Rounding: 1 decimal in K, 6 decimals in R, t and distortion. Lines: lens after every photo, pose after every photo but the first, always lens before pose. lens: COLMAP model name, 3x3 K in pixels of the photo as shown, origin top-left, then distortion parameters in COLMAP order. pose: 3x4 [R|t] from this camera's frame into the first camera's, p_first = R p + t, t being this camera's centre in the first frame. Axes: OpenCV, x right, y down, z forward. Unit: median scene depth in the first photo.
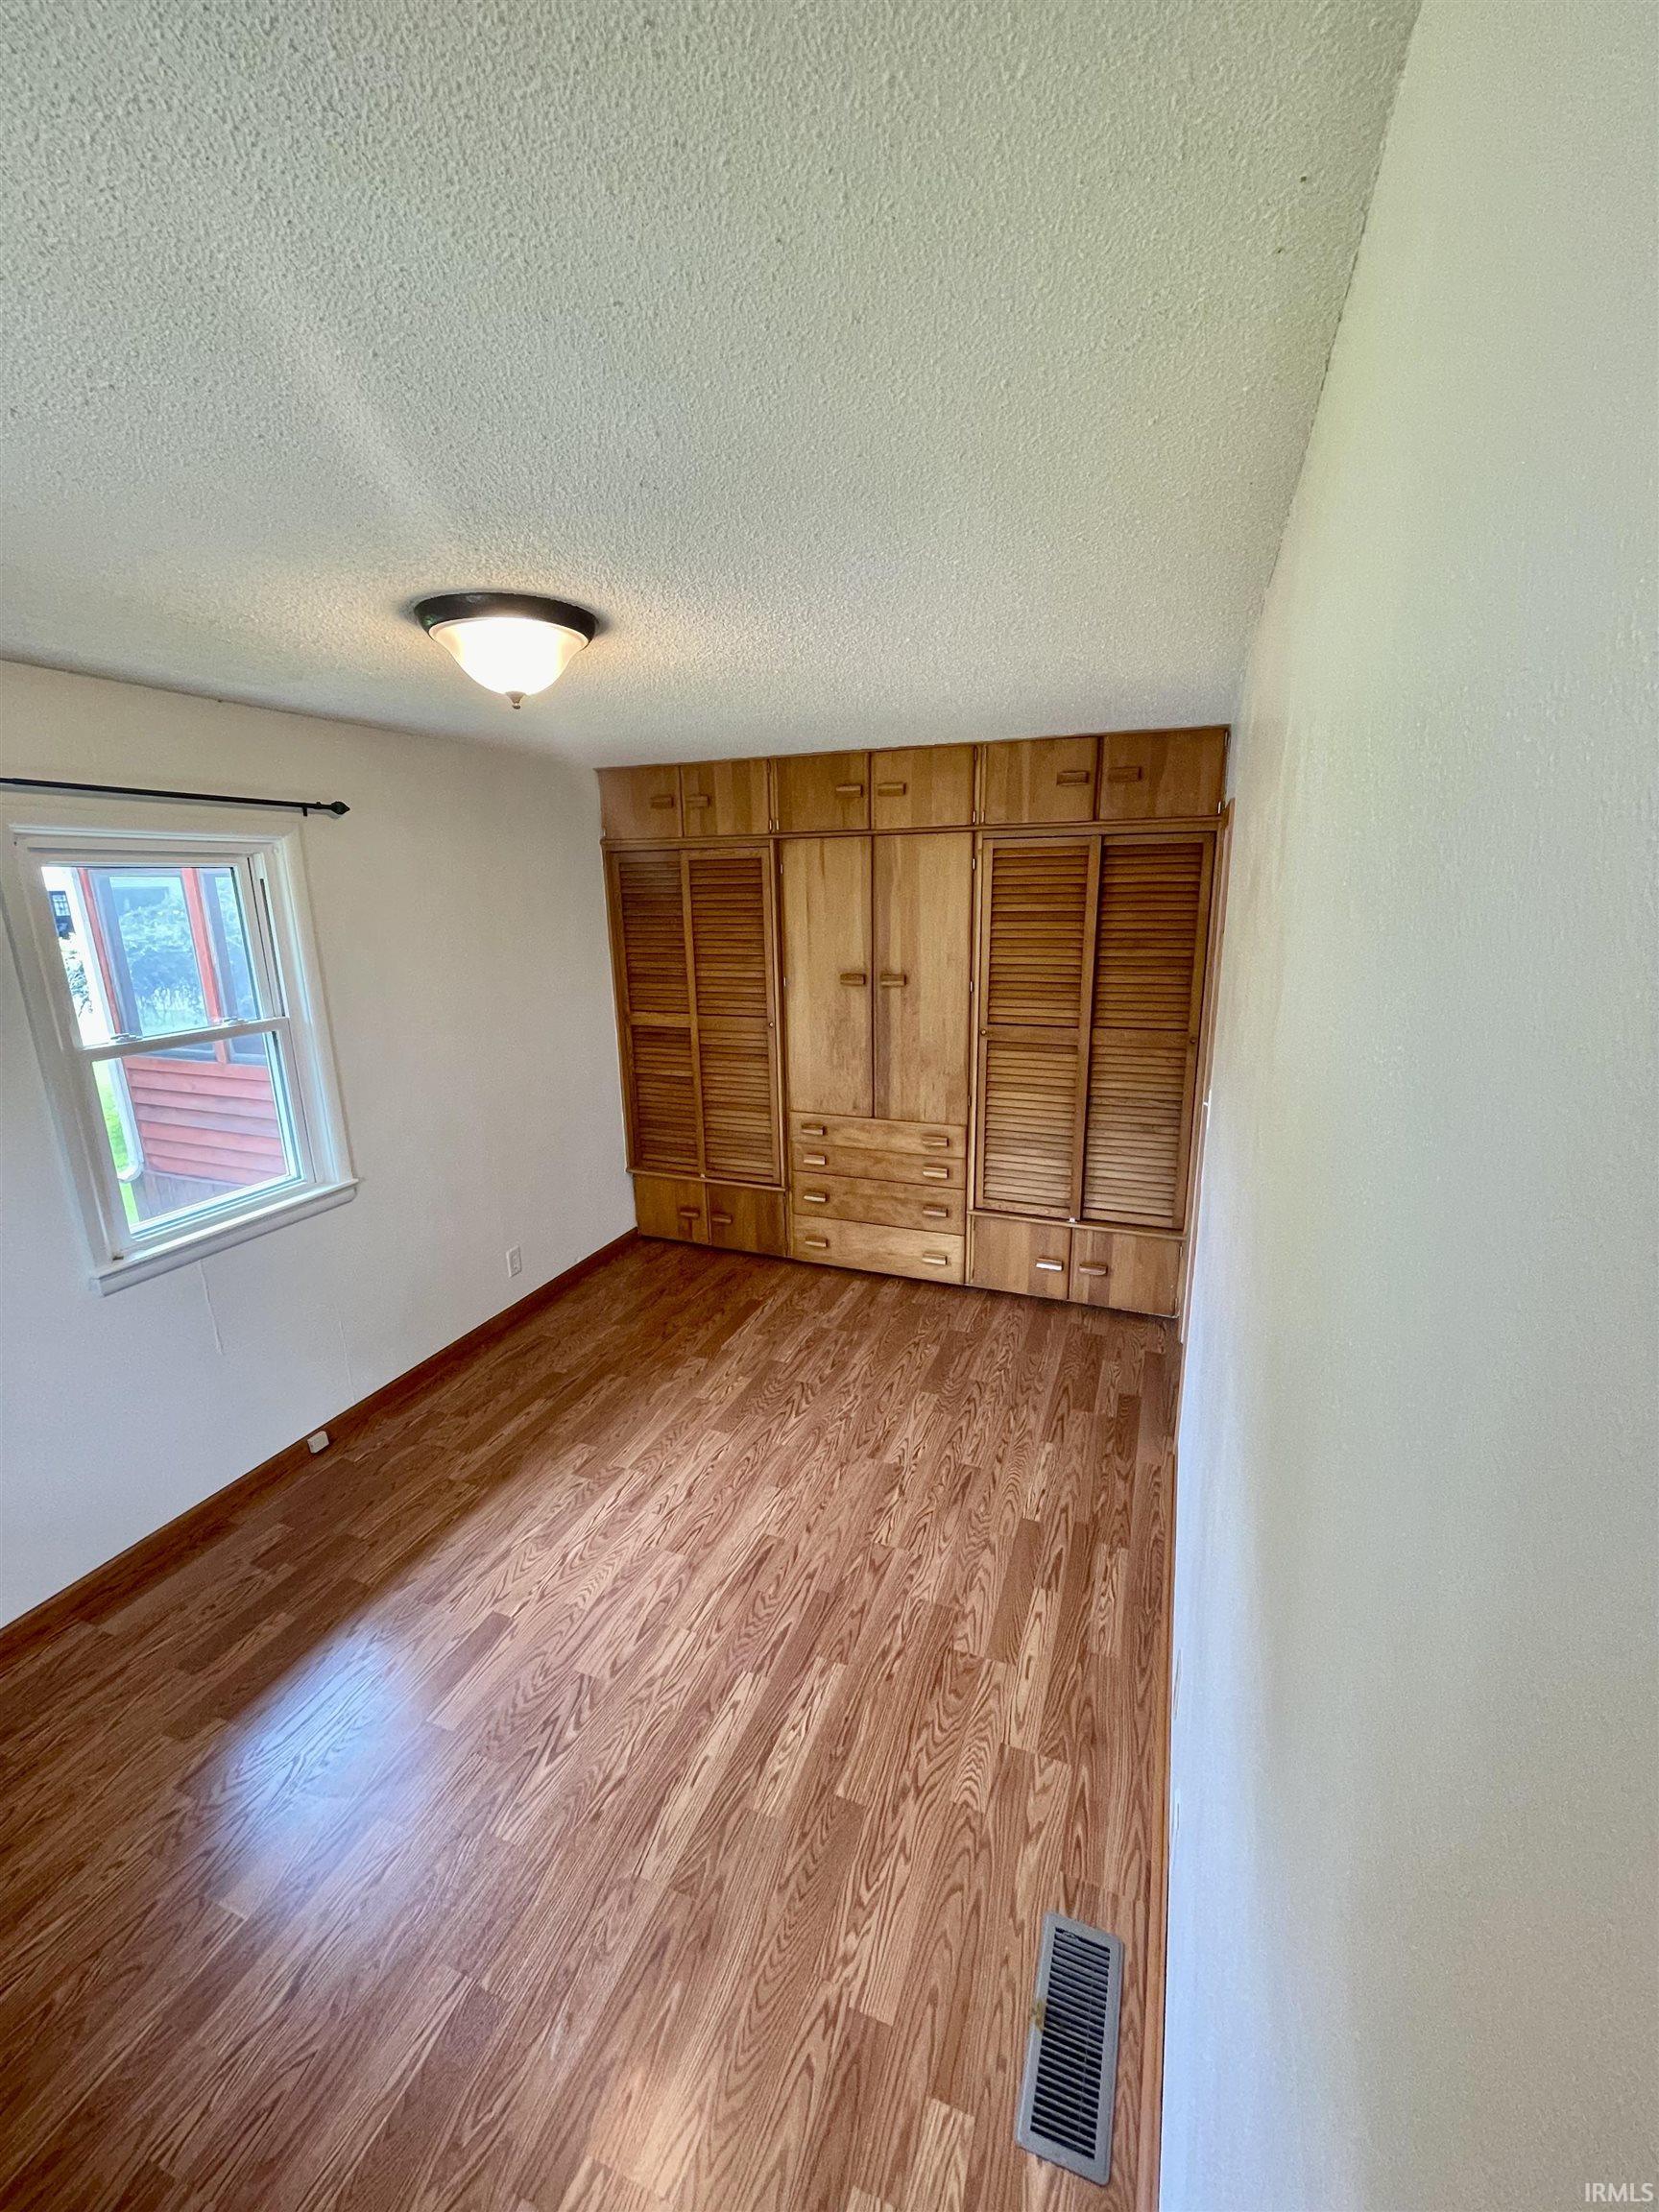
lens RADIAL K [[895.5, 0, 812.4], [0, 895.5, 1128.9], [0, 0, 1]] dist [0.019087, 0.000590]
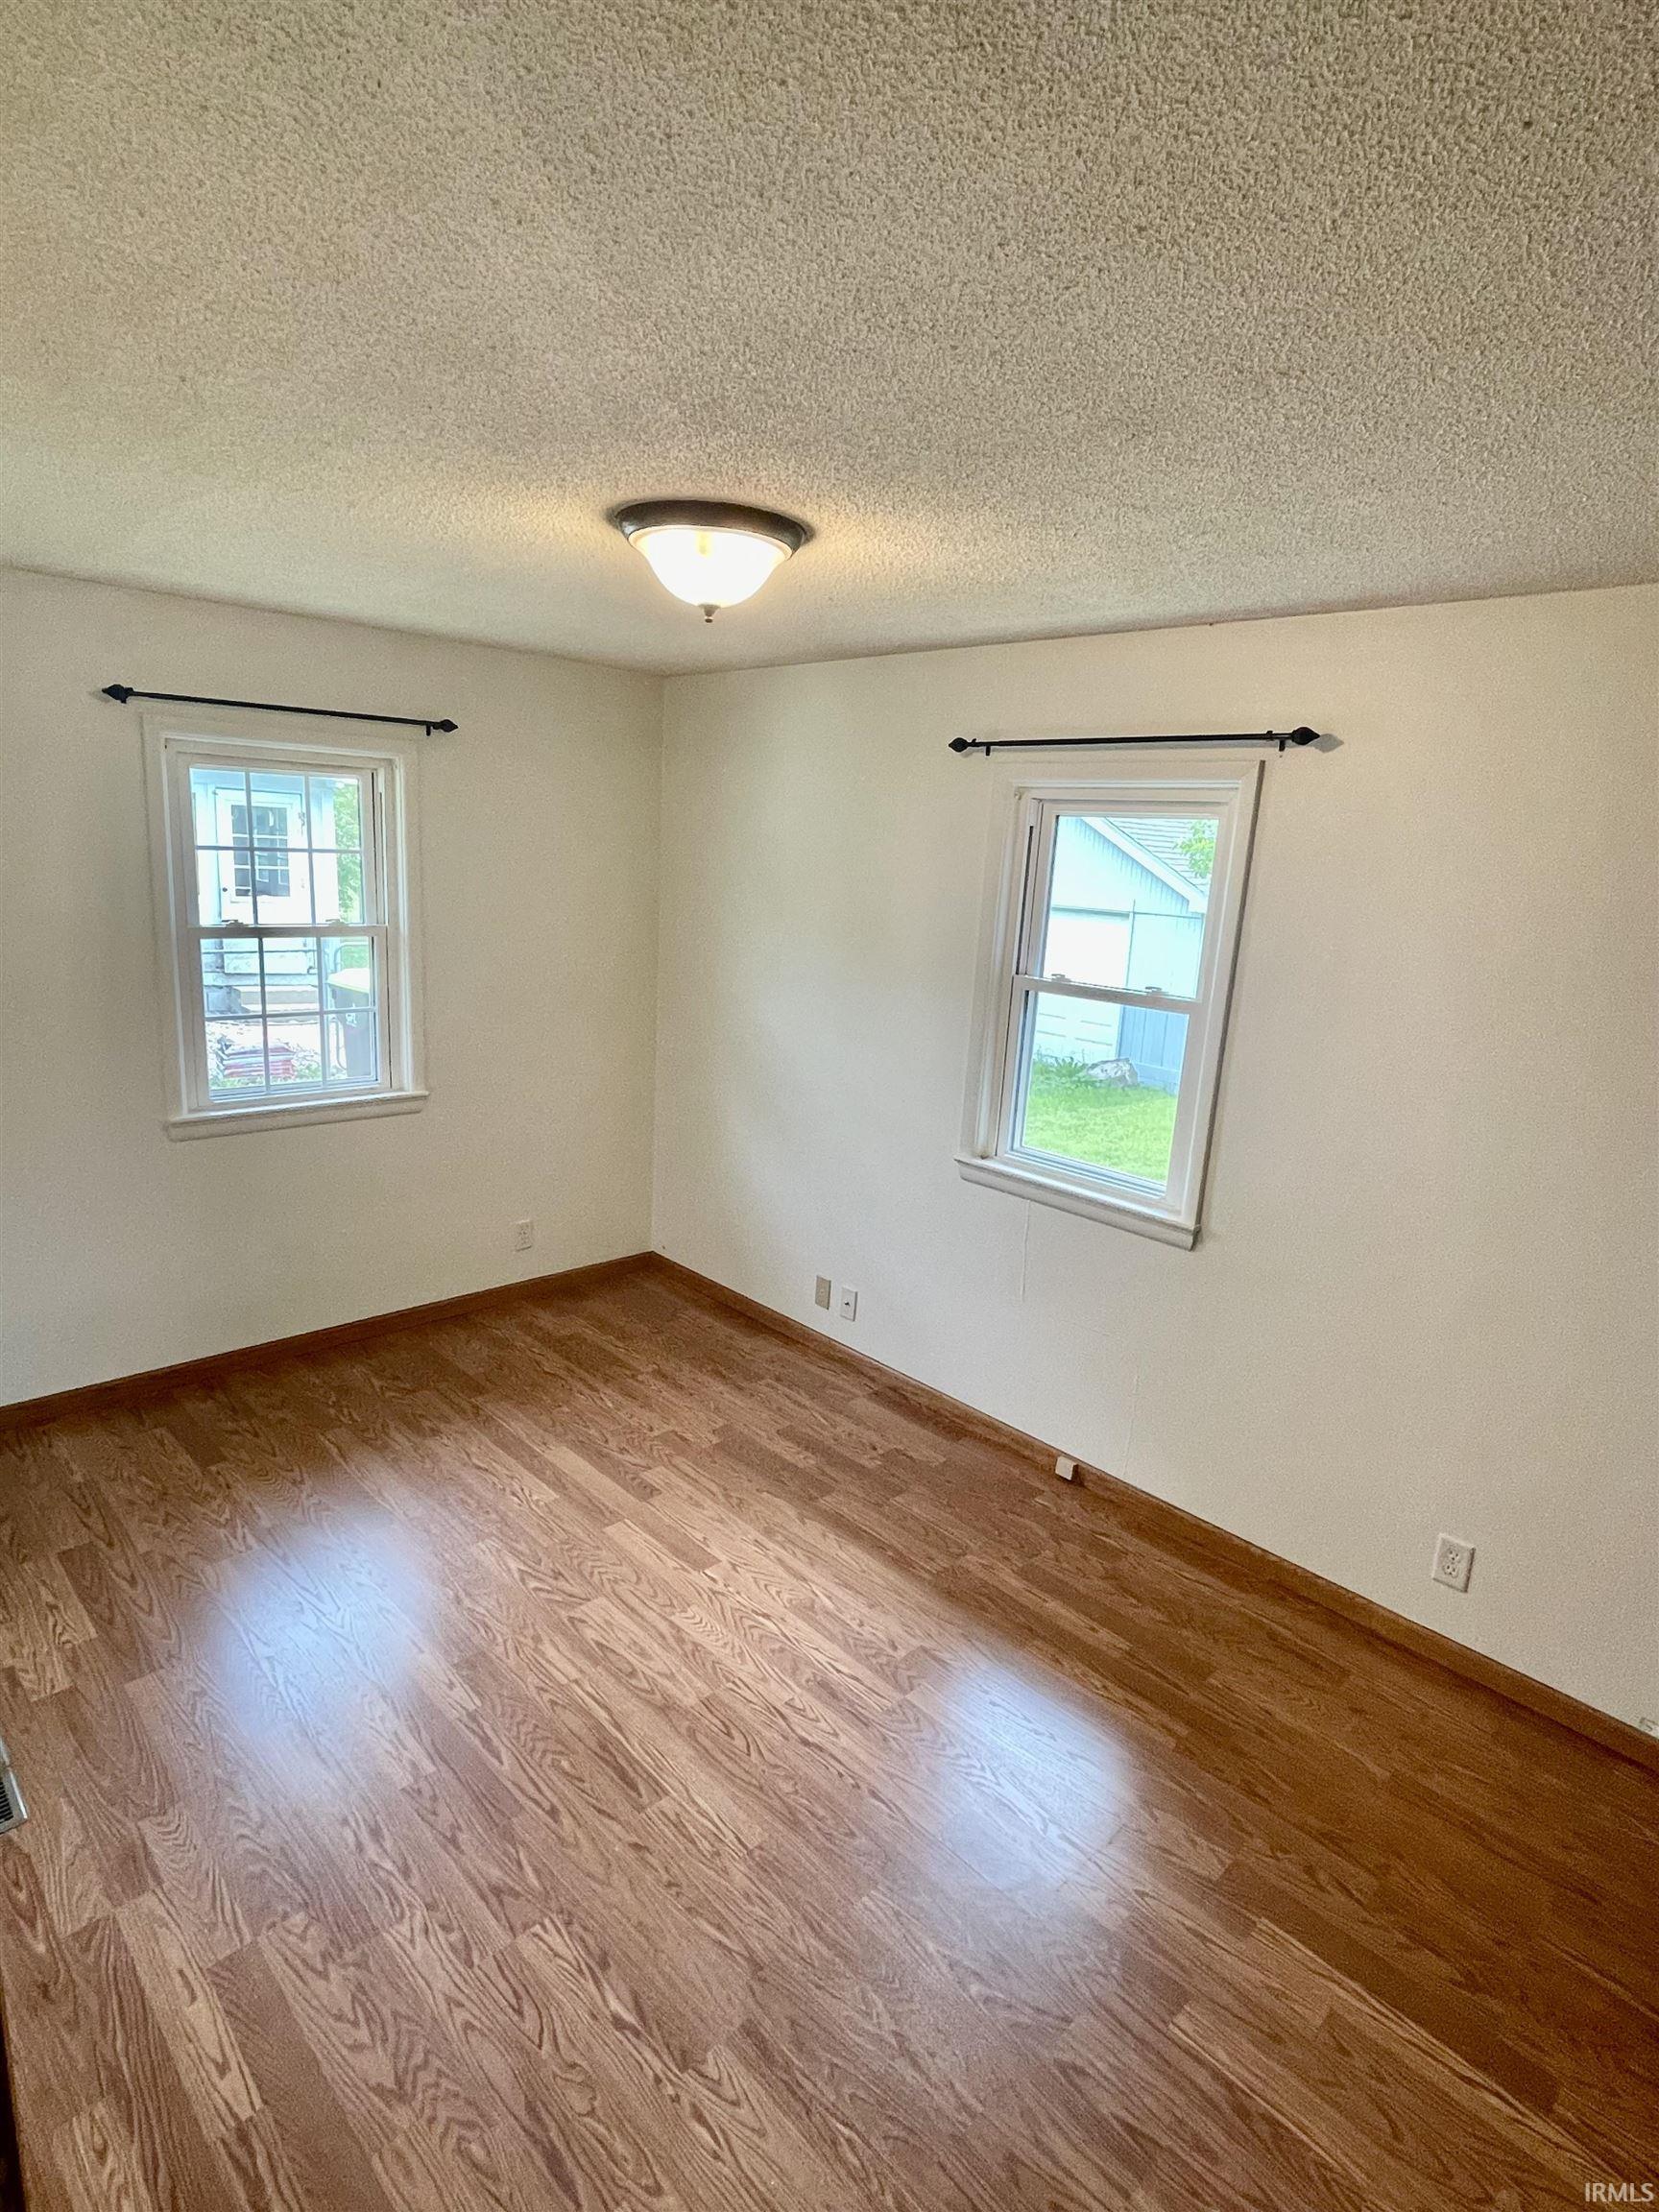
lens RADIAL K [[1184.5, 0, 824.8], [0, 1184.5, 1111.4], [0, 0, 1]] dist [0.004222, 0.009423]
pose [[-0.409162, 0.202315, -0.889750, 0.602830], [-0.288380, 0.896457, 0.336455, -0.340419], [0.865692, 0.394251, -0.308452, 1.234610]]
